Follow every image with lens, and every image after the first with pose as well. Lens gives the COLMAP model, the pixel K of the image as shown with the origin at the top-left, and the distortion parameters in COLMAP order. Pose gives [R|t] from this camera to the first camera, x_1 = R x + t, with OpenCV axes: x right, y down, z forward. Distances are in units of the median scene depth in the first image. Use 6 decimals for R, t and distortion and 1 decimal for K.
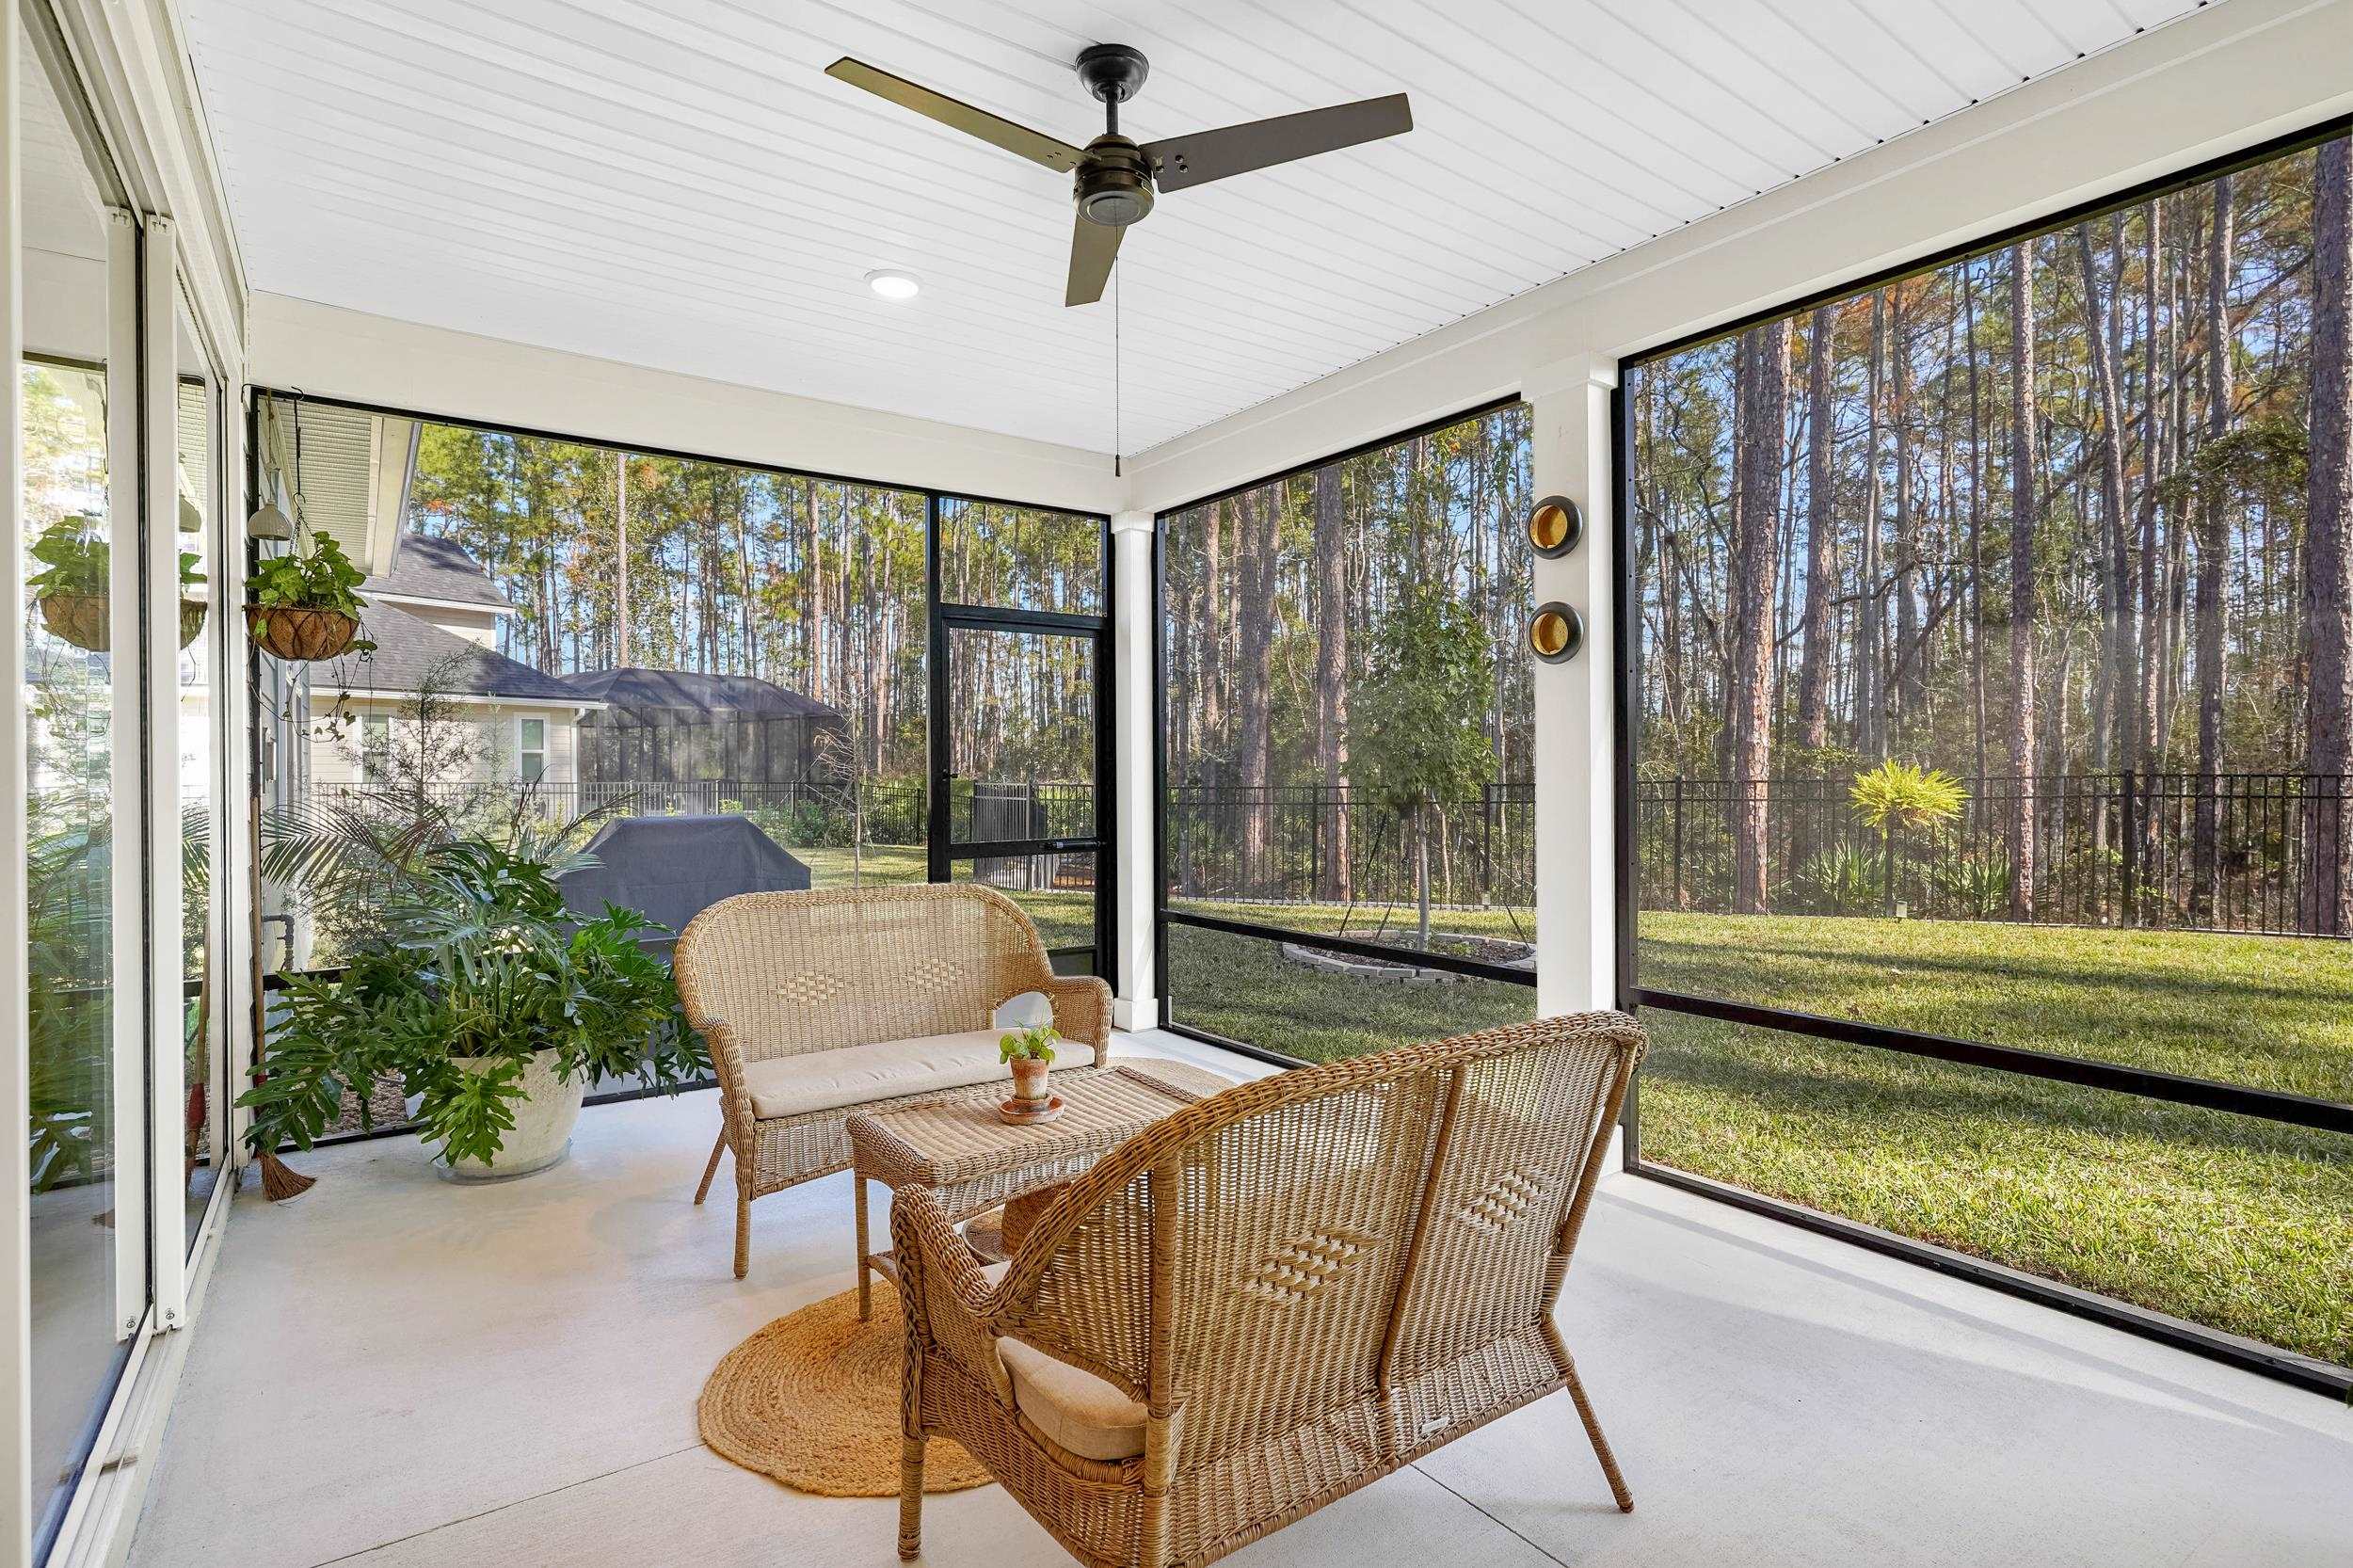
lens RADIAL K [[1131.0, 0, 1176.5], [0, 1131.0, 784.0], [0, 0, 1]] dist [0.001439, 0.000910]
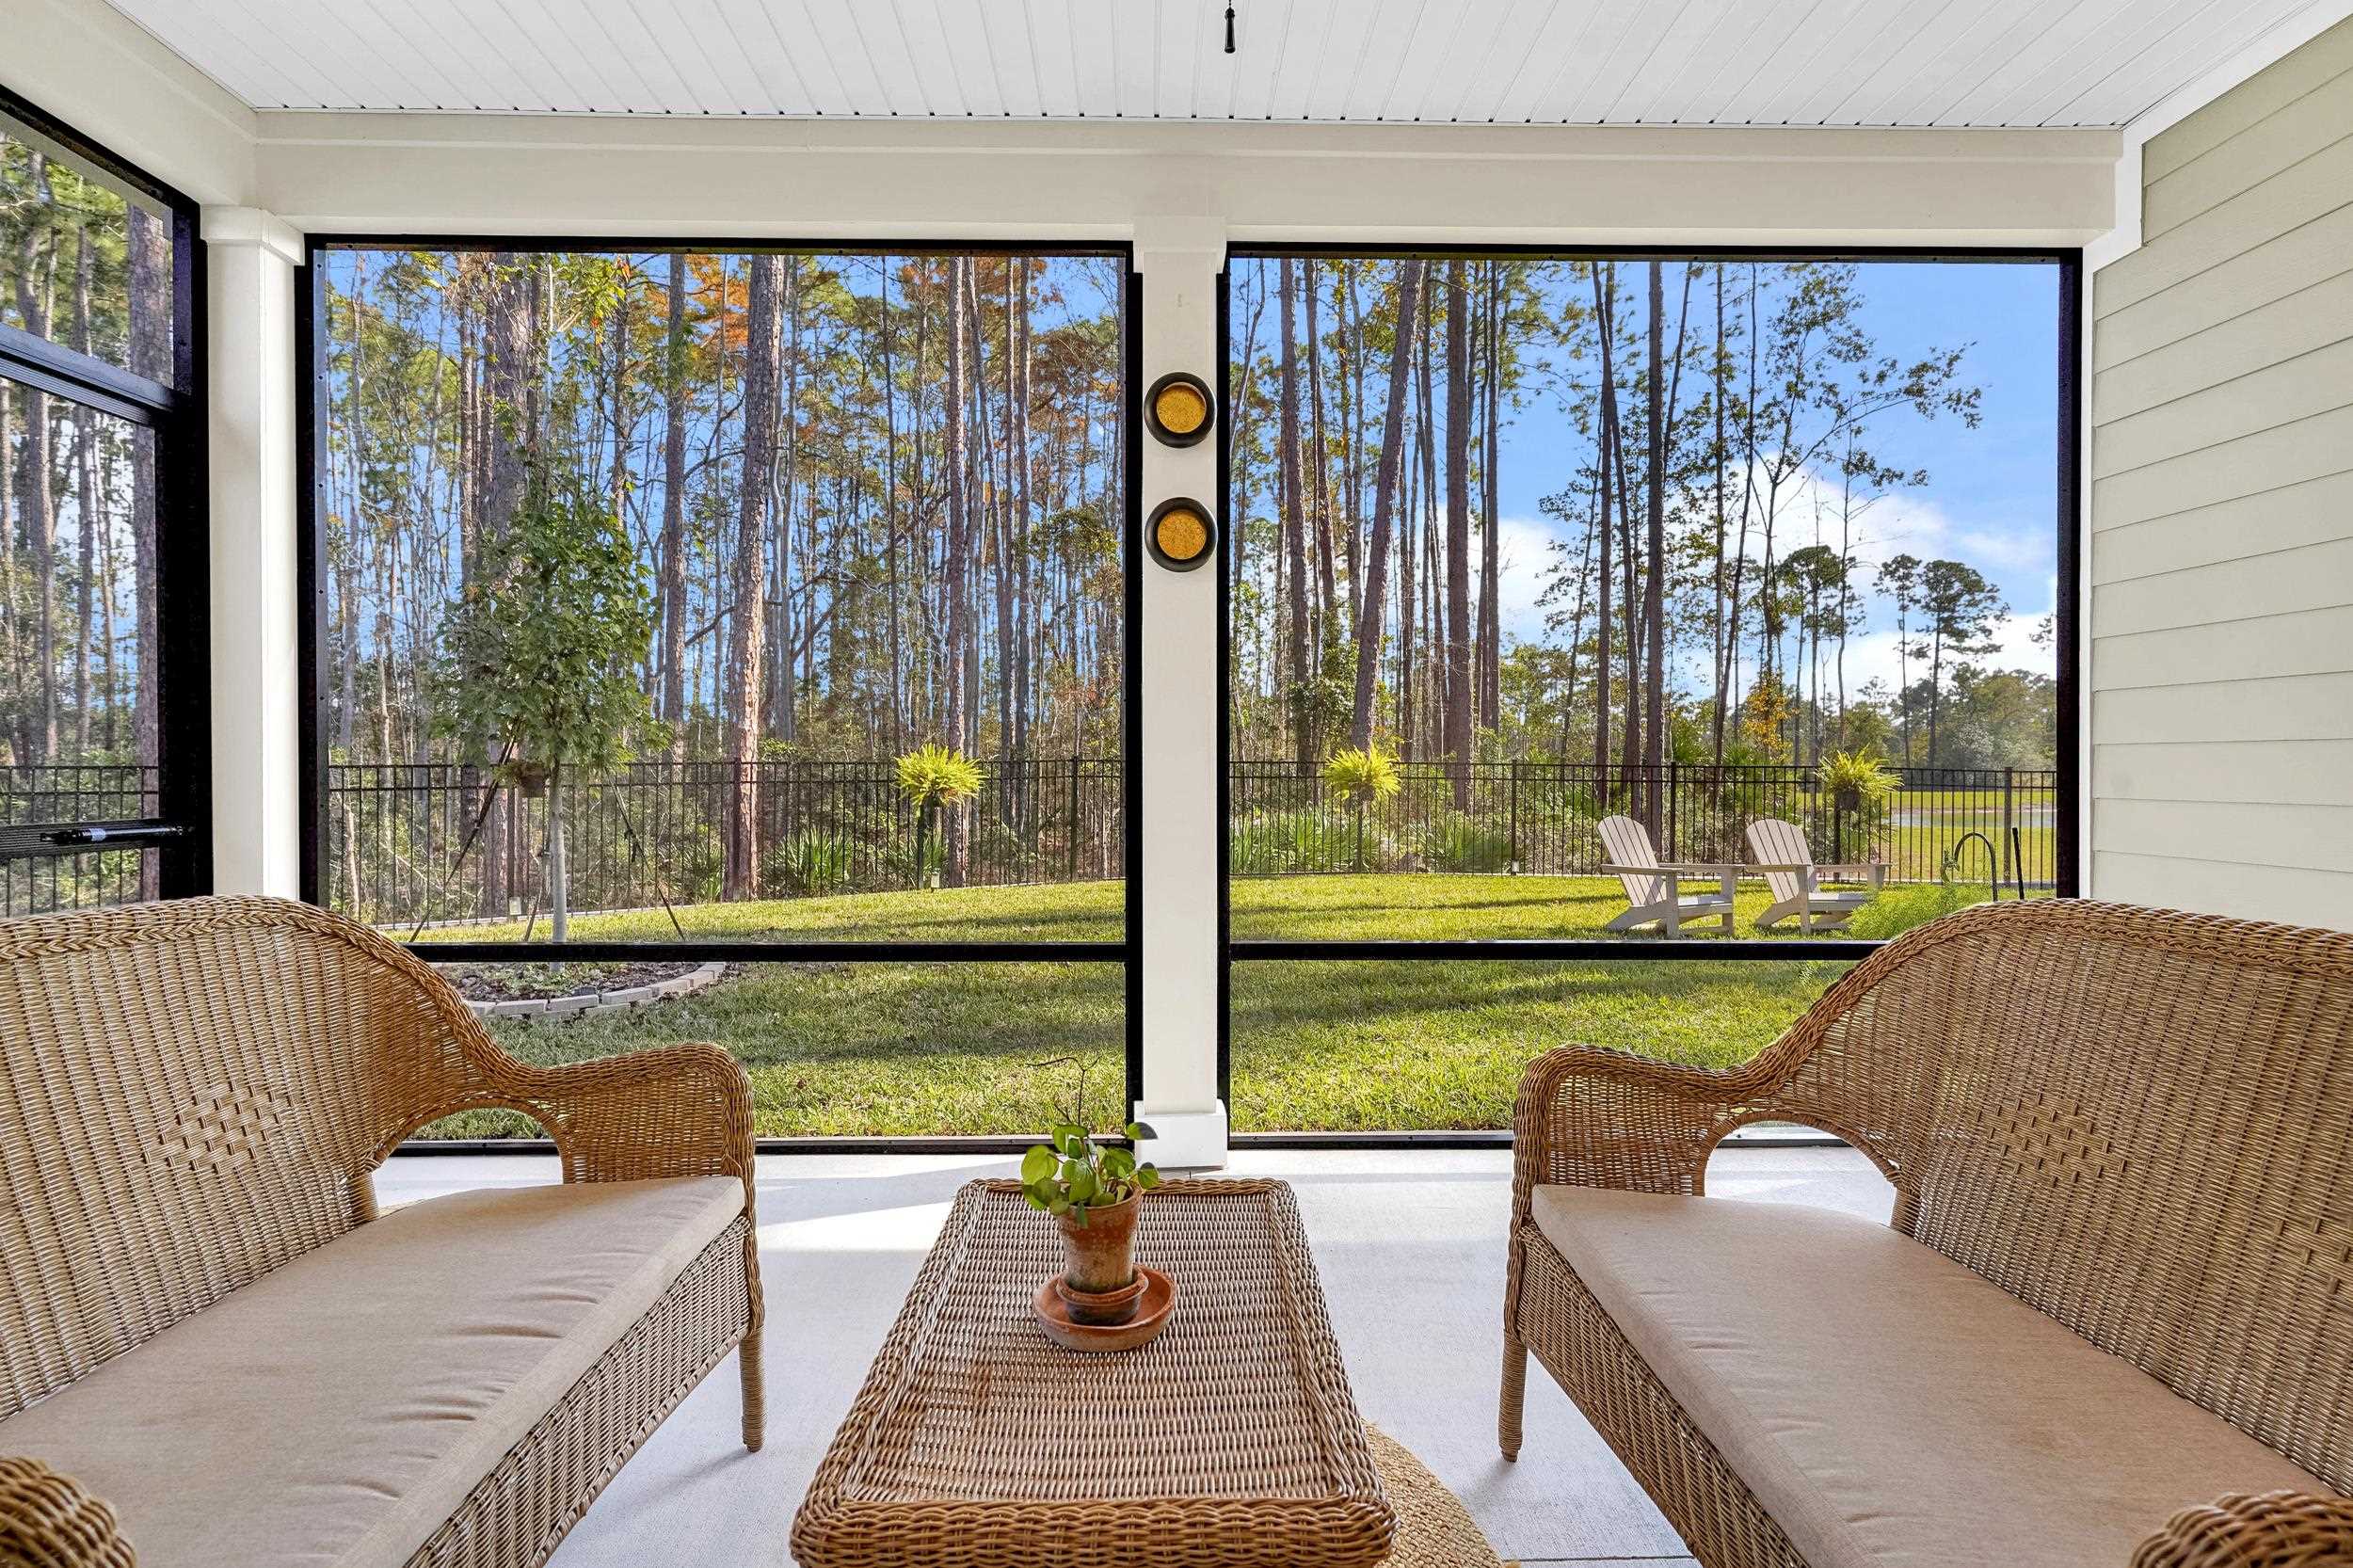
lens RADIAL K [[1131.0, 0, 1176.5], [0, 1131.0, 784.0], [0, 0, 1]] dist [0.001439, 0.000910]
pose [[0.571824, -0.002298, 0.820373, -0.133421], [0.003726, 0.999993, 0.000205, 0.019041], [-0.820368, 0.002940, 0.571829, 0.189689]]
